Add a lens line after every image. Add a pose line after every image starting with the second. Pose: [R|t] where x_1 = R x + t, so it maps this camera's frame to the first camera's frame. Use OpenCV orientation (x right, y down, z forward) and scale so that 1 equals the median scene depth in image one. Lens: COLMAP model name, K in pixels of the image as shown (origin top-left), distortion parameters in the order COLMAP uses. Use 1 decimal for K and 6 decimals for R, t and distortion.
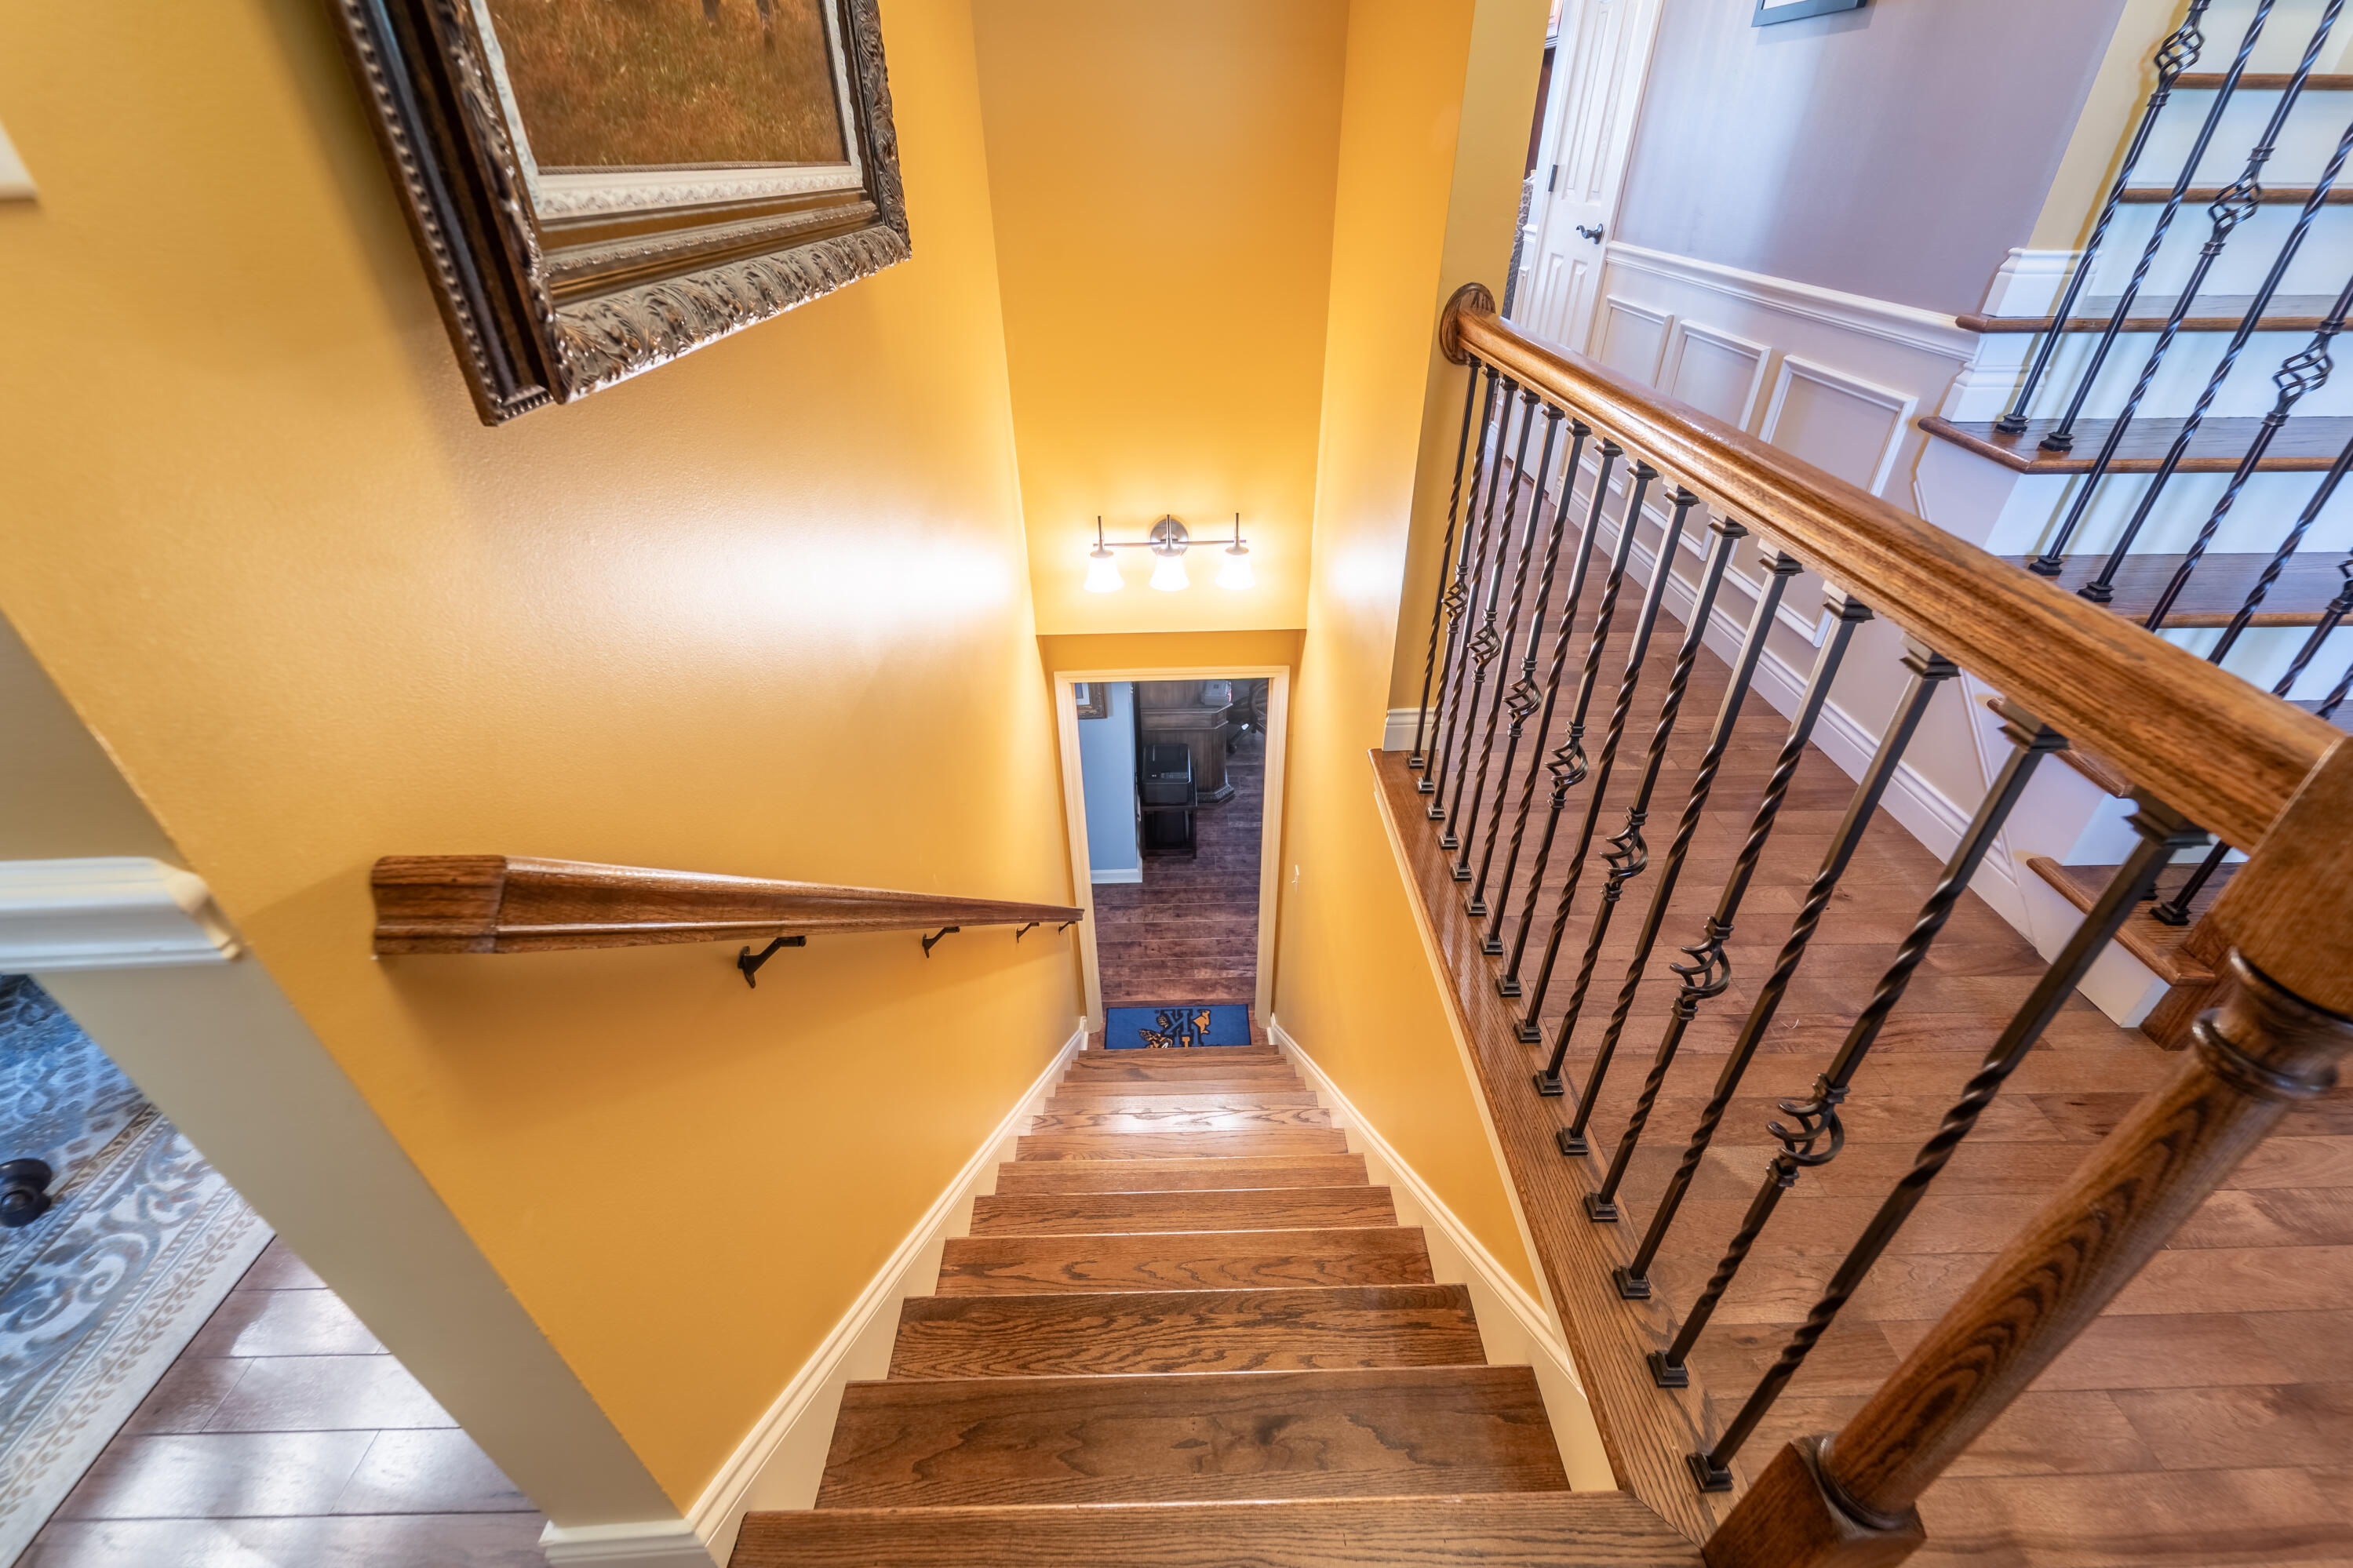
lens RADIAL K [[948.8, 0, 1182.3], [0, 948.8, 785.1], [0, 0, 1]] dist [0.001026, -0.000584]
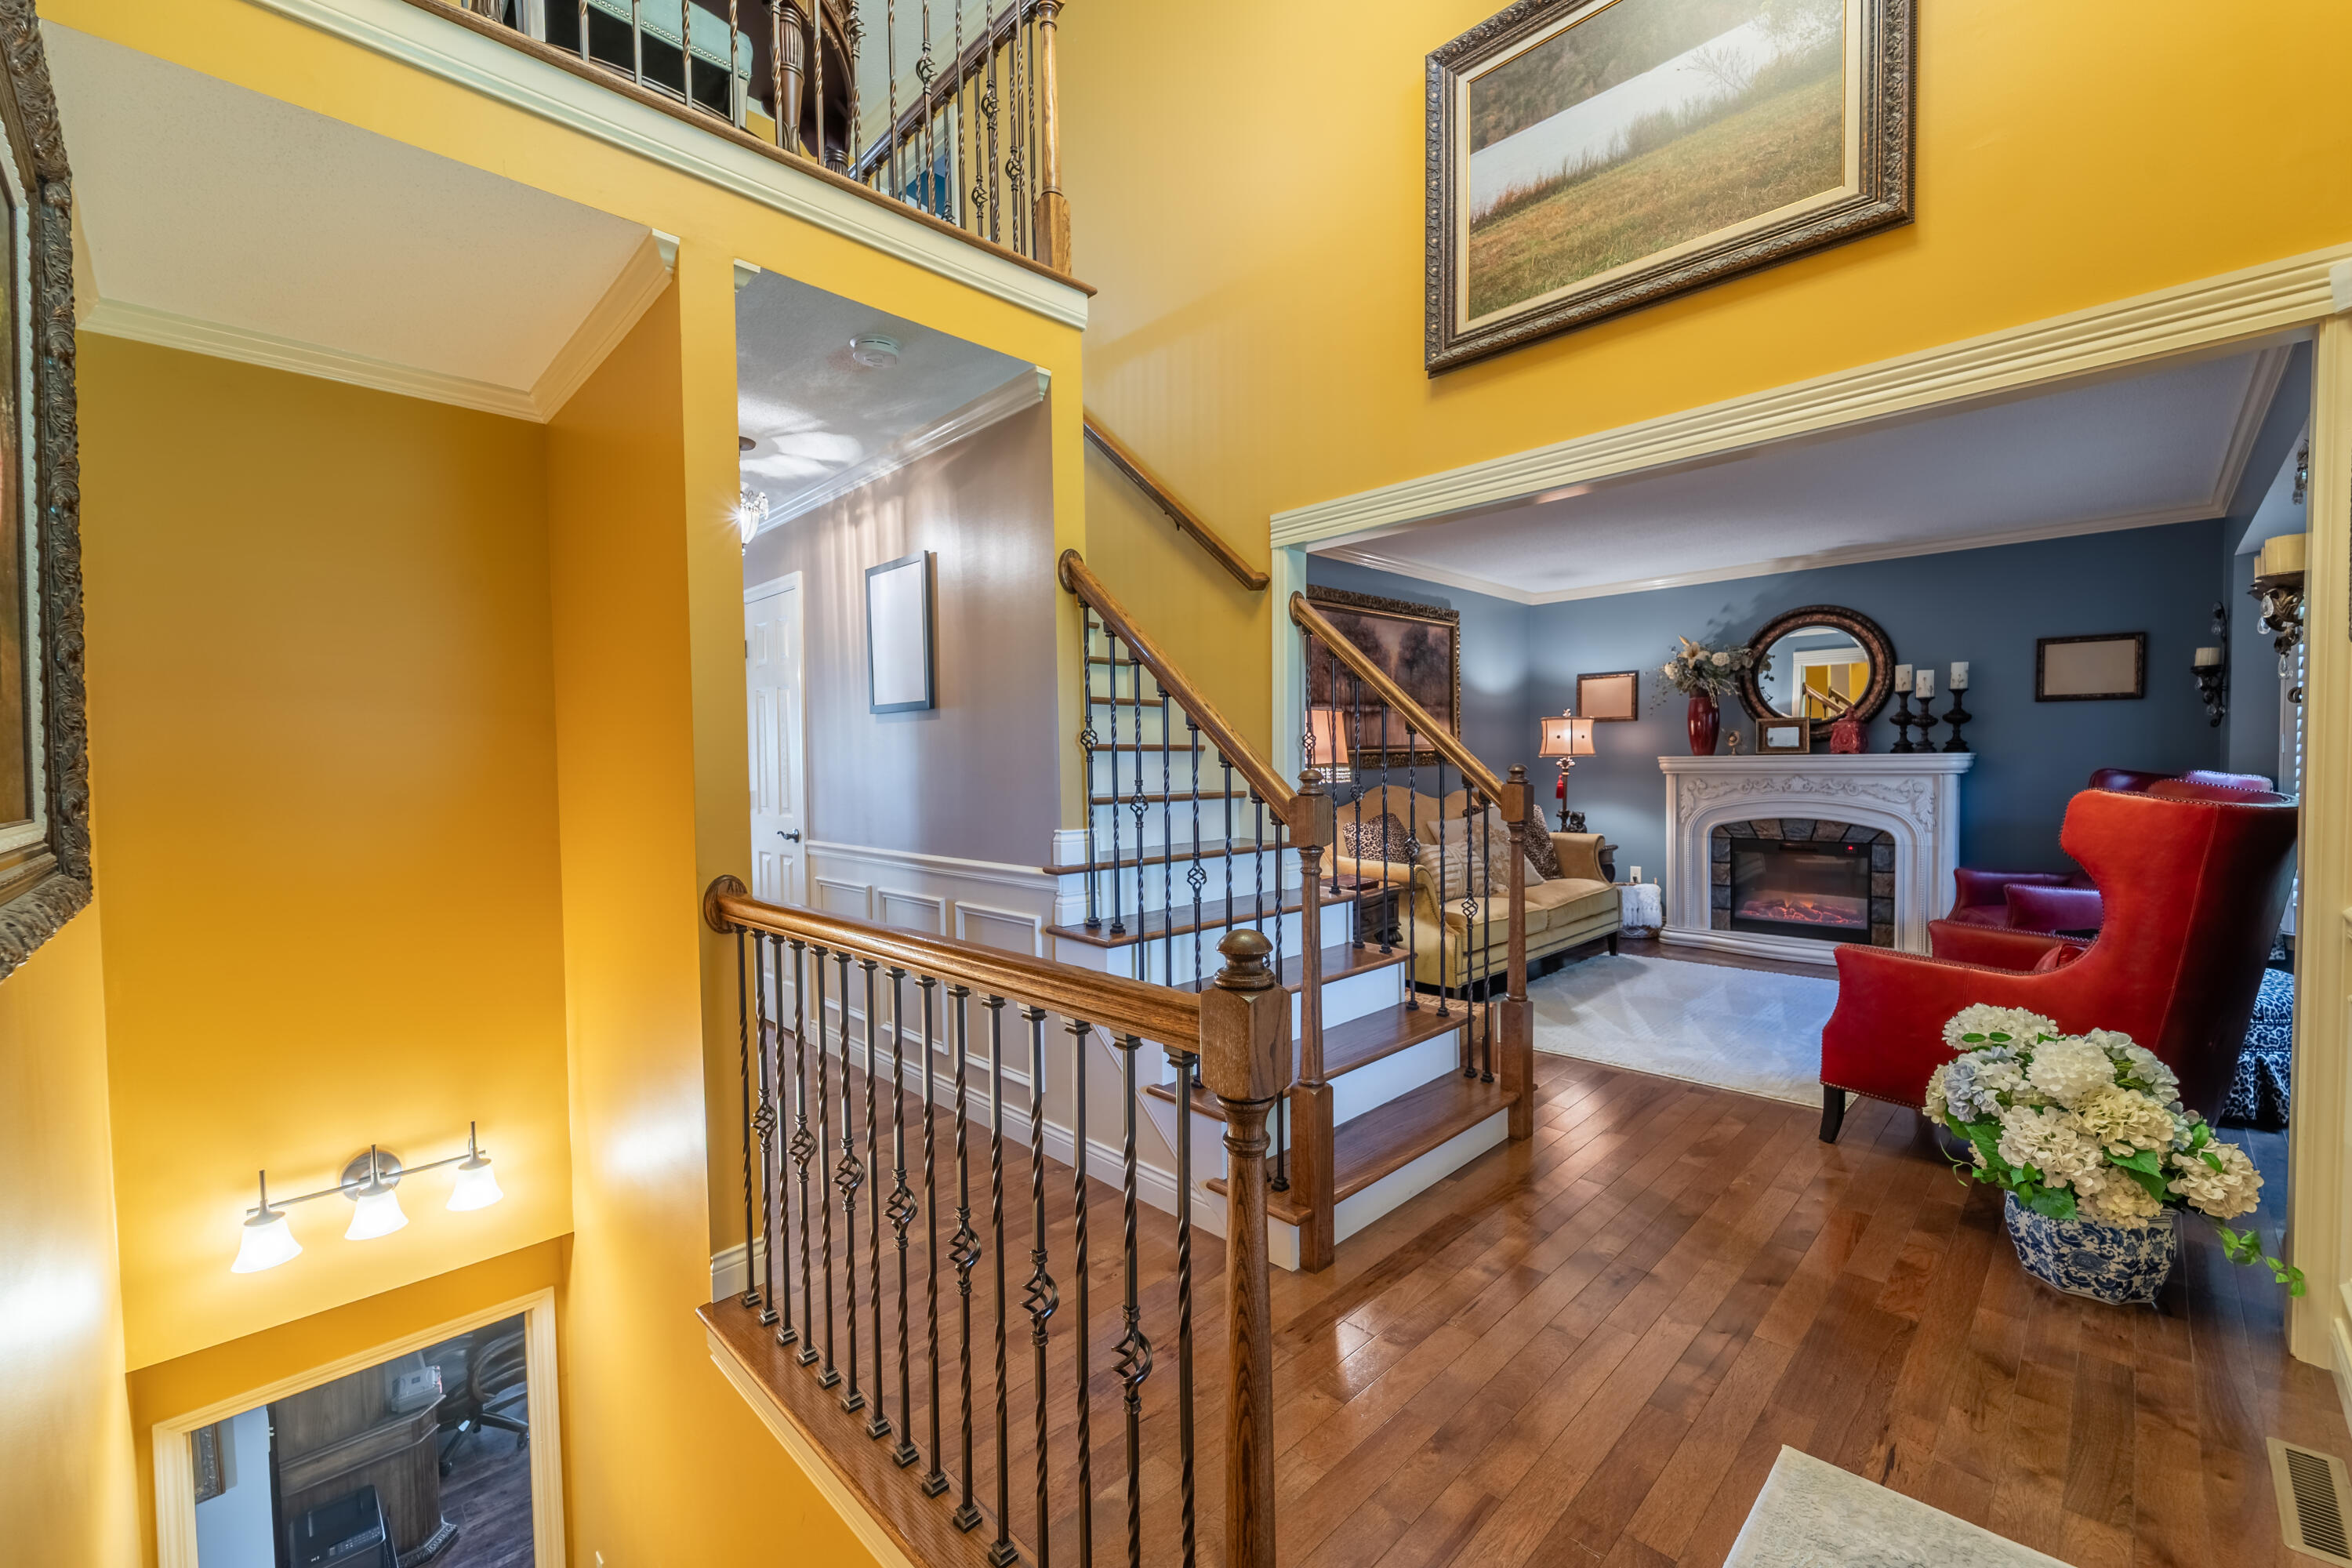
lens RADIAL K [[948.5, 0, 1181.8], [0, 948.5, 785.1], [0, 0, 1]] dist [0.001026, -0.000584]
pose [[0.718639, -0.020253, 0.695088, -0.131935], [0.396072, 0.833512, -0.385207, 0.104438], [-0.571563, 0.552130, 0.607016, -0.192379]]
